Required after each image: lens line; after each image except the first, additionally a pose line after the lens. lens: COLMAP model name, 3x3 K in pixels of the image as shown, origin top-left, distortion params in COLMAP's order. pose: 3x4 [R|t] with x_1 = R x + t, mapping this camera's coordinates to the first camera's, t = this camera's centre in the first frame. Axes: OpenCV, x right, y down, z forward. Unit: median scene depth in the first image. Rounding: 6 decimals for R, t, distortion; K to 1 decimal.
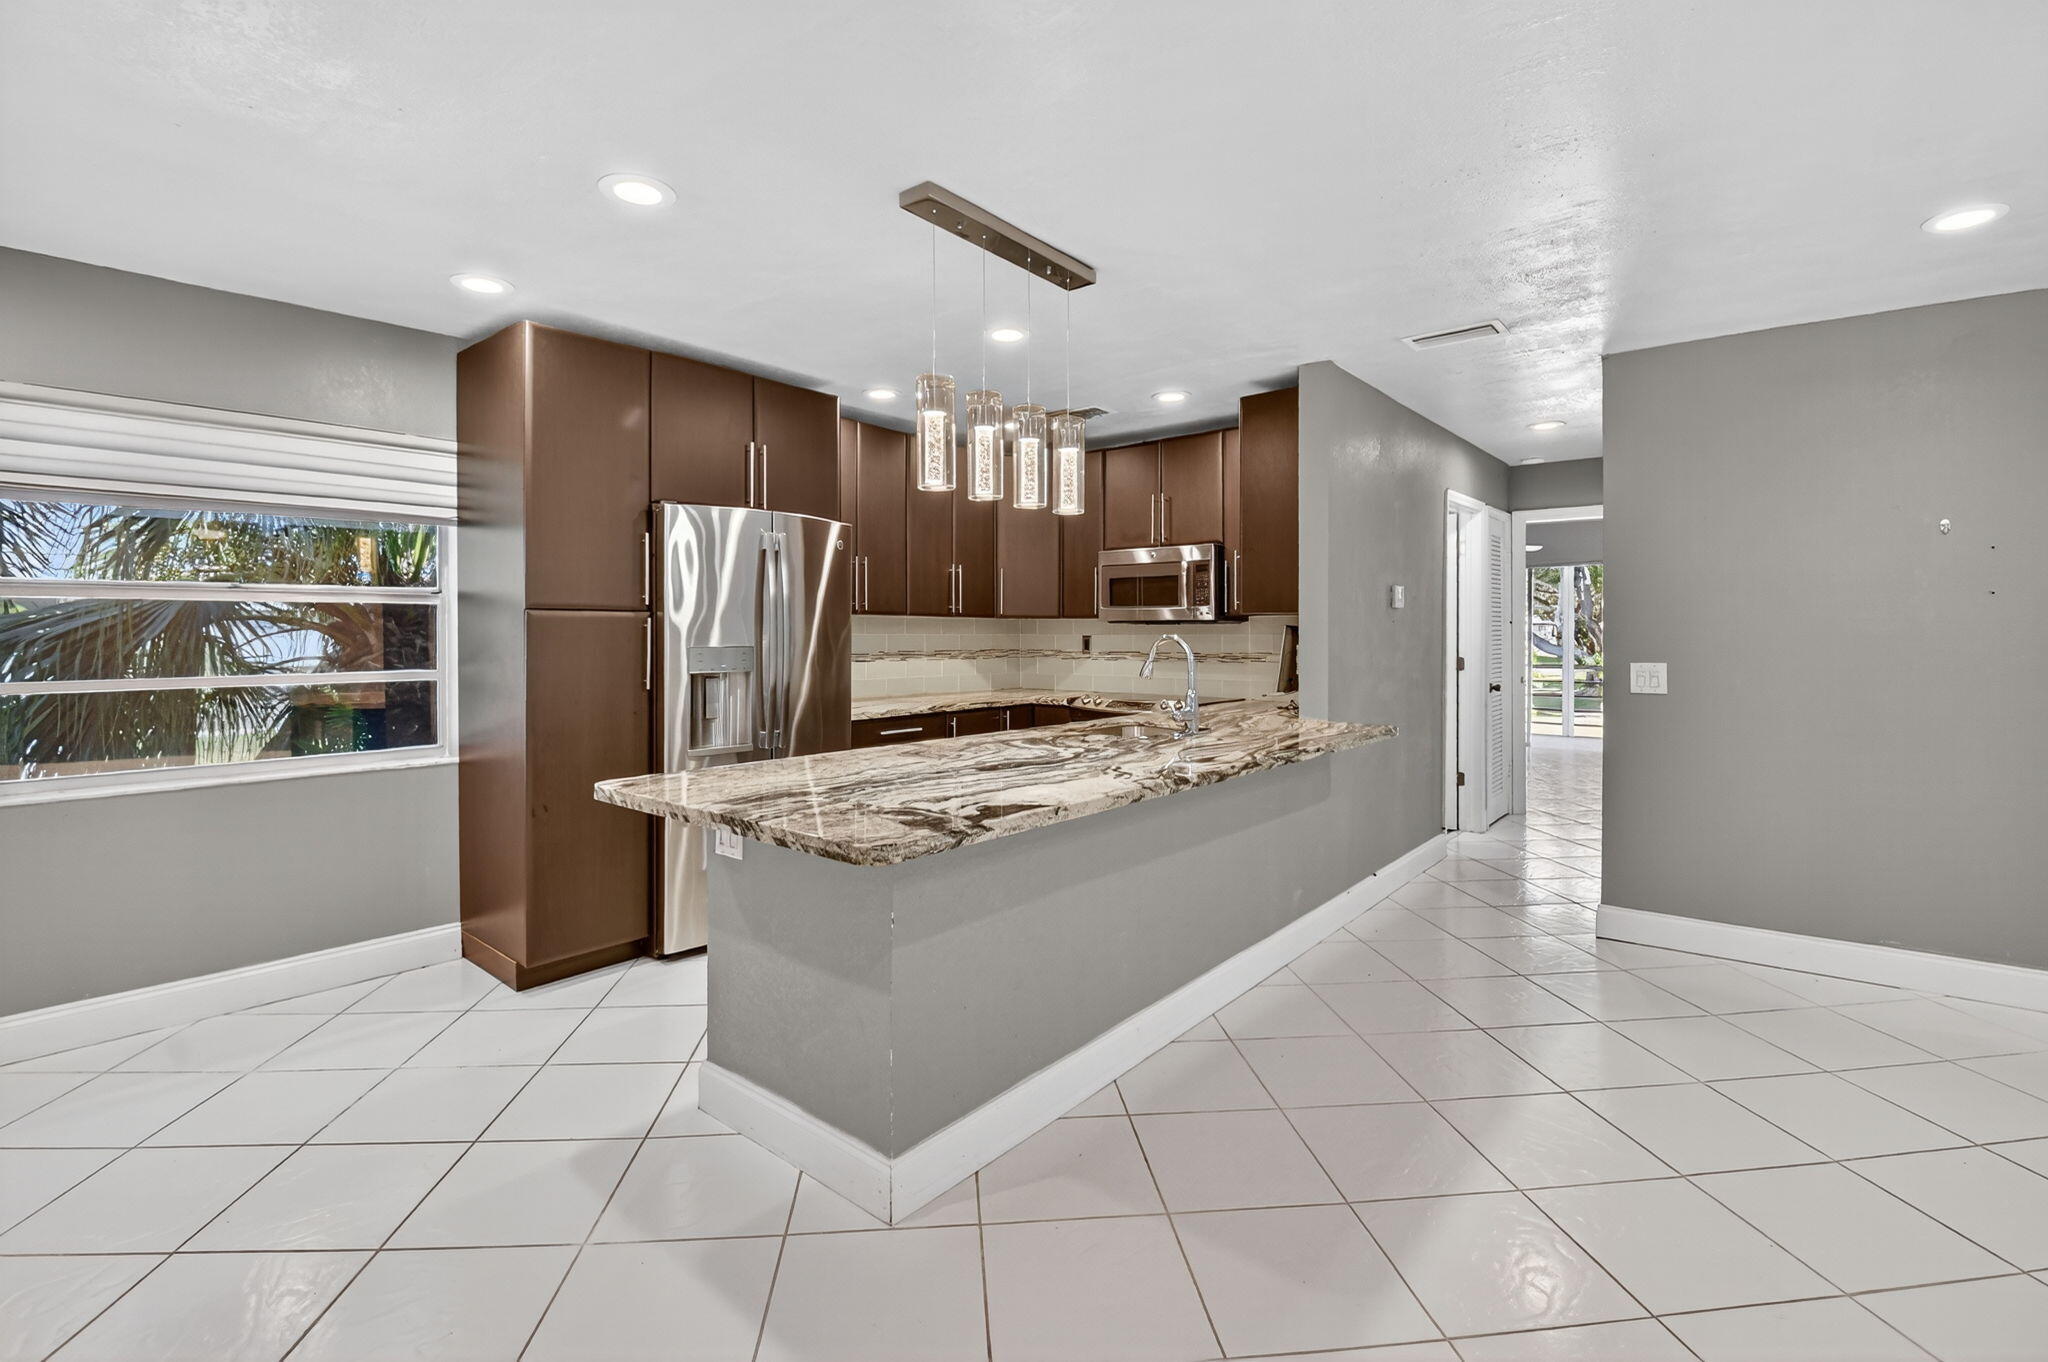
lens RADIAL K [[922.6, 0, 1025.4], [0, 922.6, 639.9], [0, 0, 1]] dist [0.013445, -0.028612]
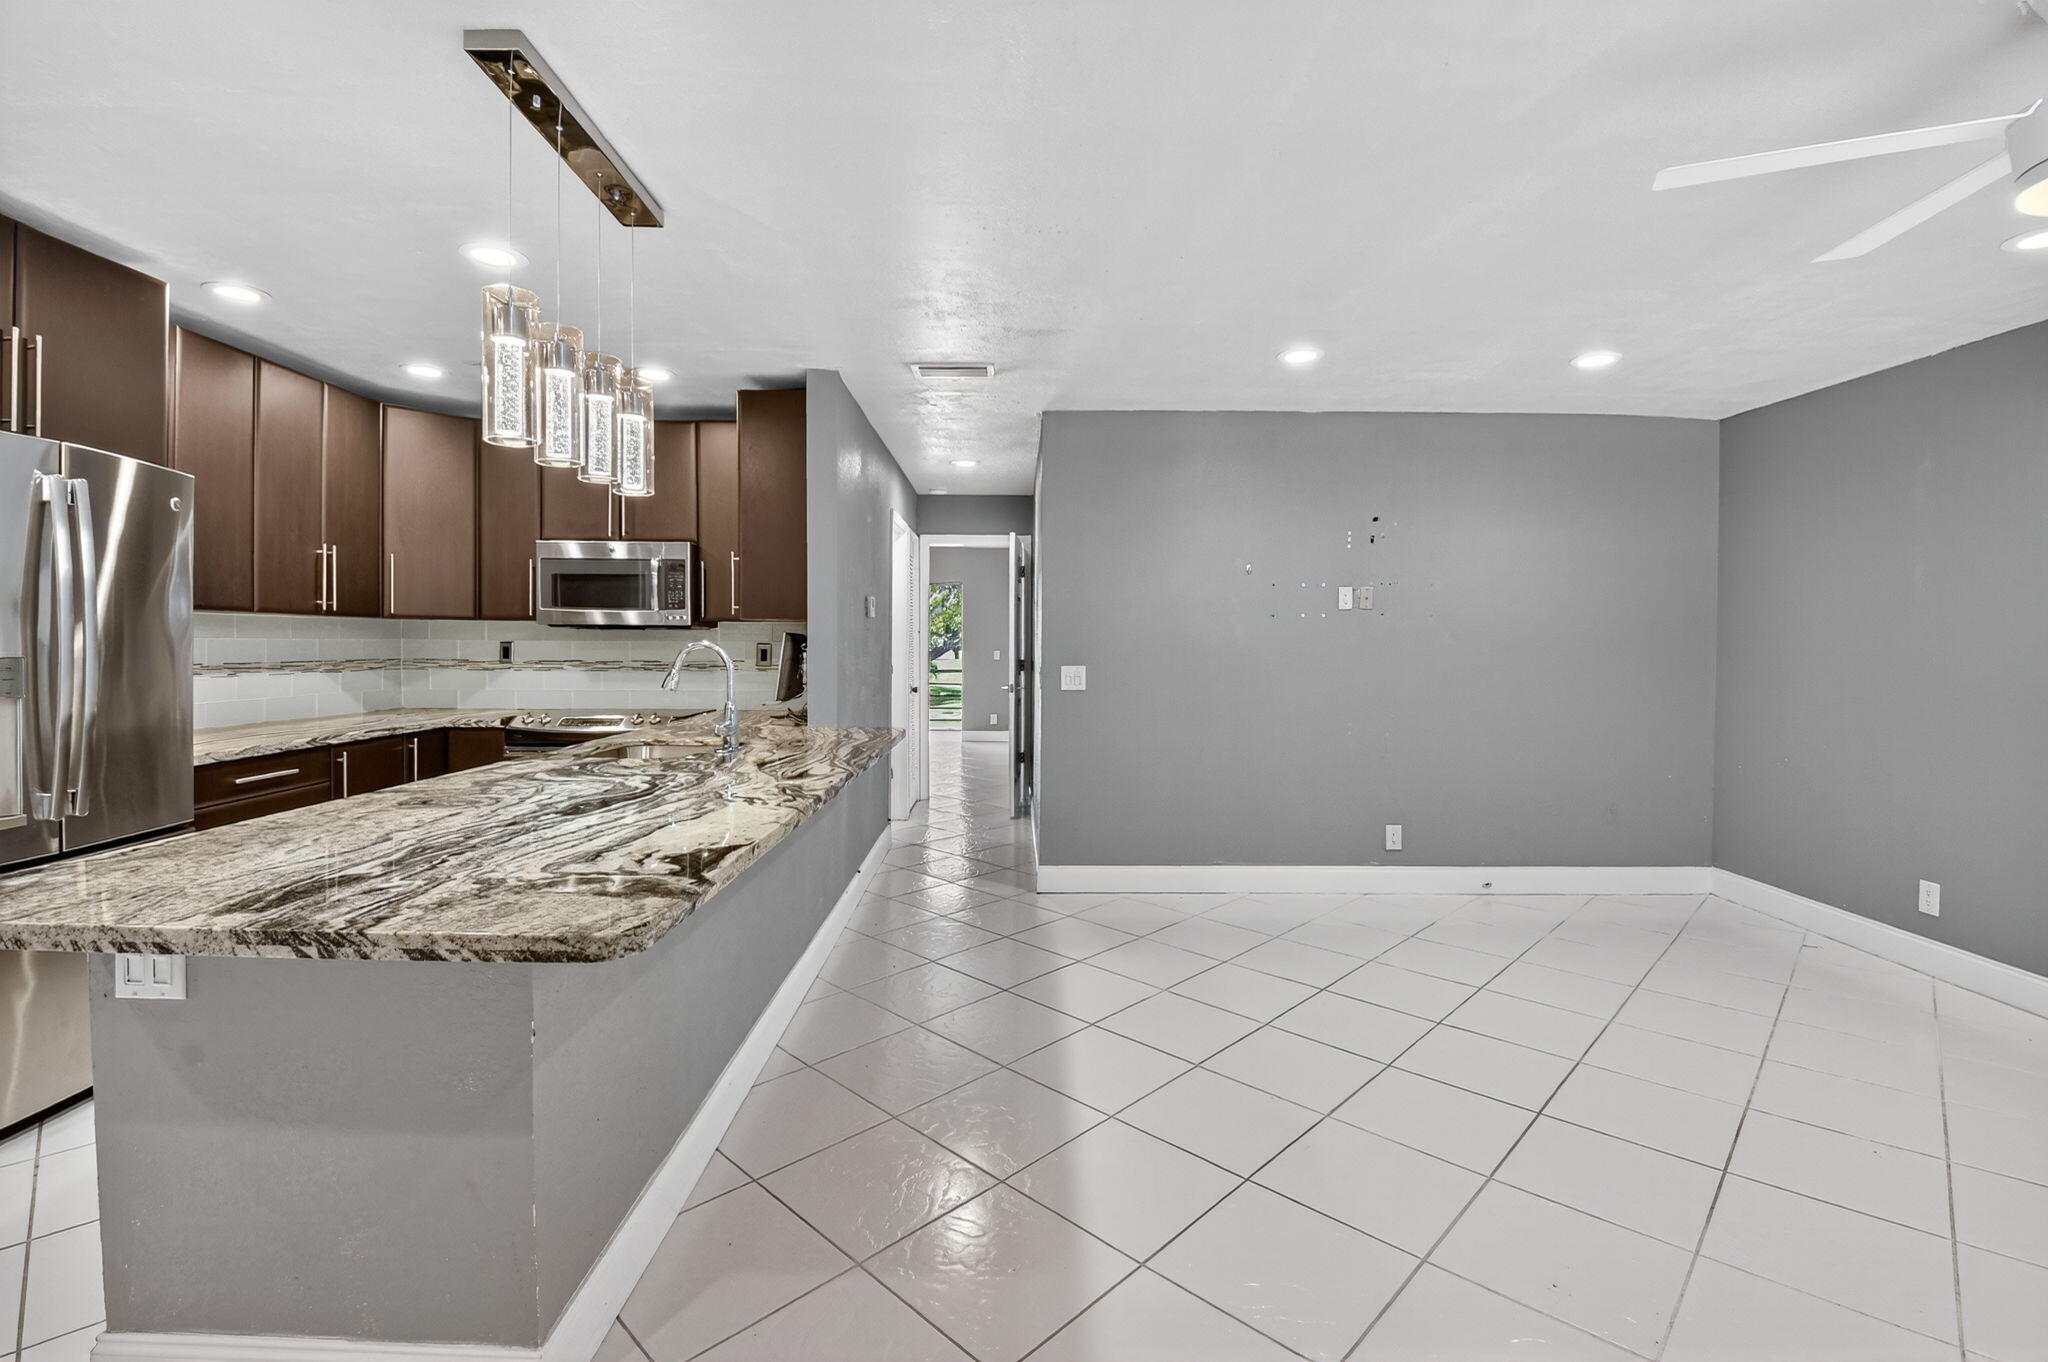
lens RADIAL K [[909.8, 0, 1025.9], [0, 909.8, 661.0], [0, 0, 1]] dist [0.018061, -0.026367]
pose [[0.761484, -0.008983, 0.648122, -0.138565], [-0.001086, 0.999885, 0.015134, -0.000209], [-0.648183, -0.012228, 0.761386, 0.089200]]
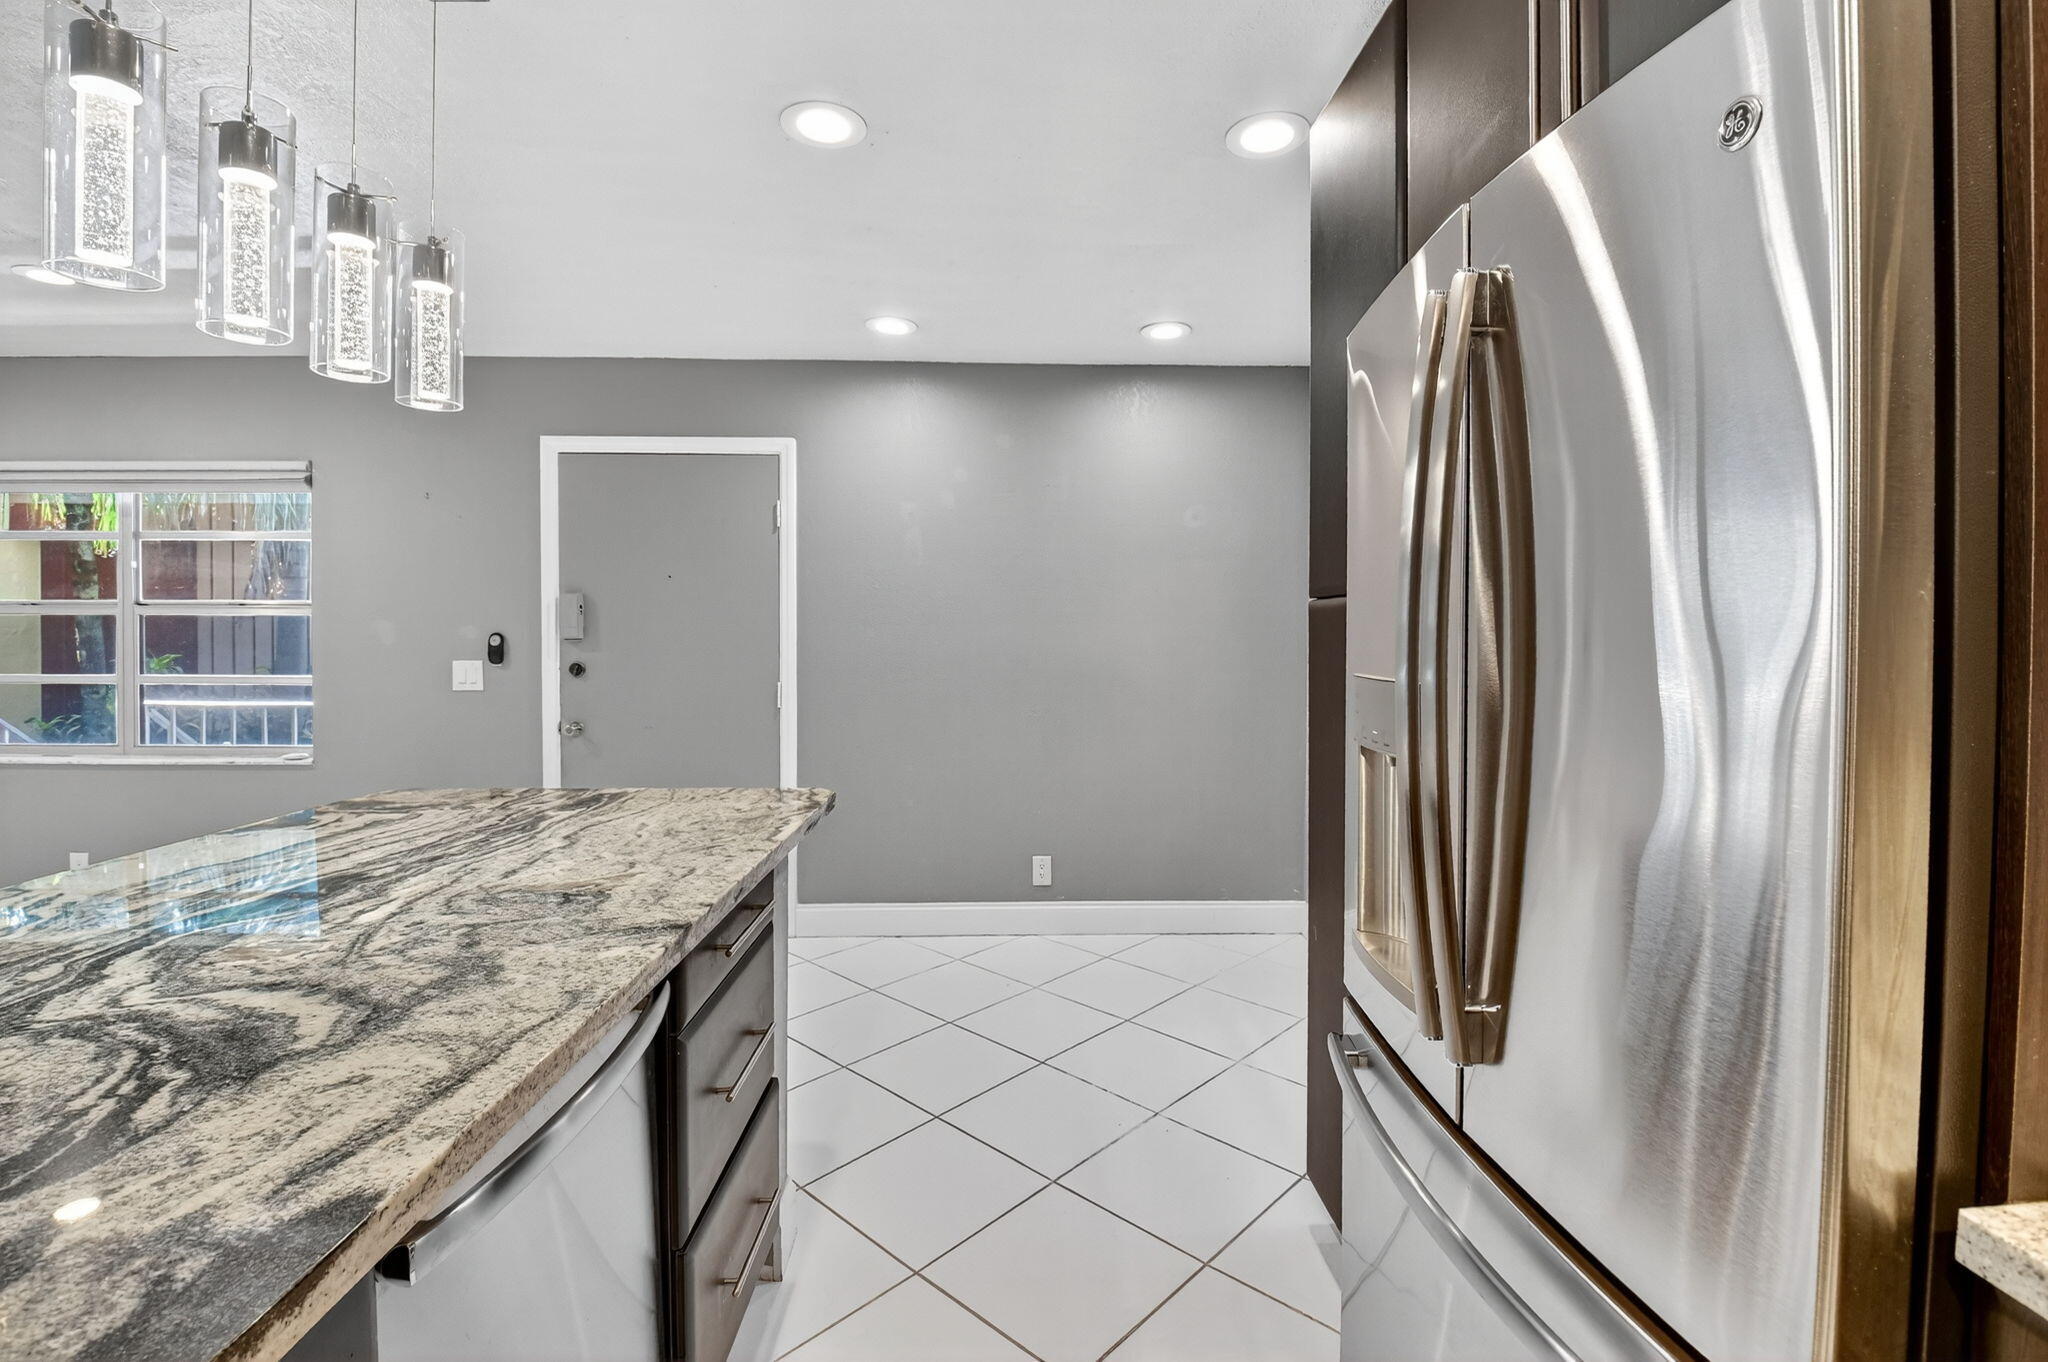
lens RADIAL K [[908.2, 0, 1016.1], [0, 908.2, 657.9], [0, 0, 1]] dist [0.001643, -0.025557]
pose [[-0.750913, 0.008099, -0.660352, 0.006863], [-0.015483, 0.999434, 0.029864, -0.008863], [0.660220, 0.032649, -0.750362, 0.924409]]
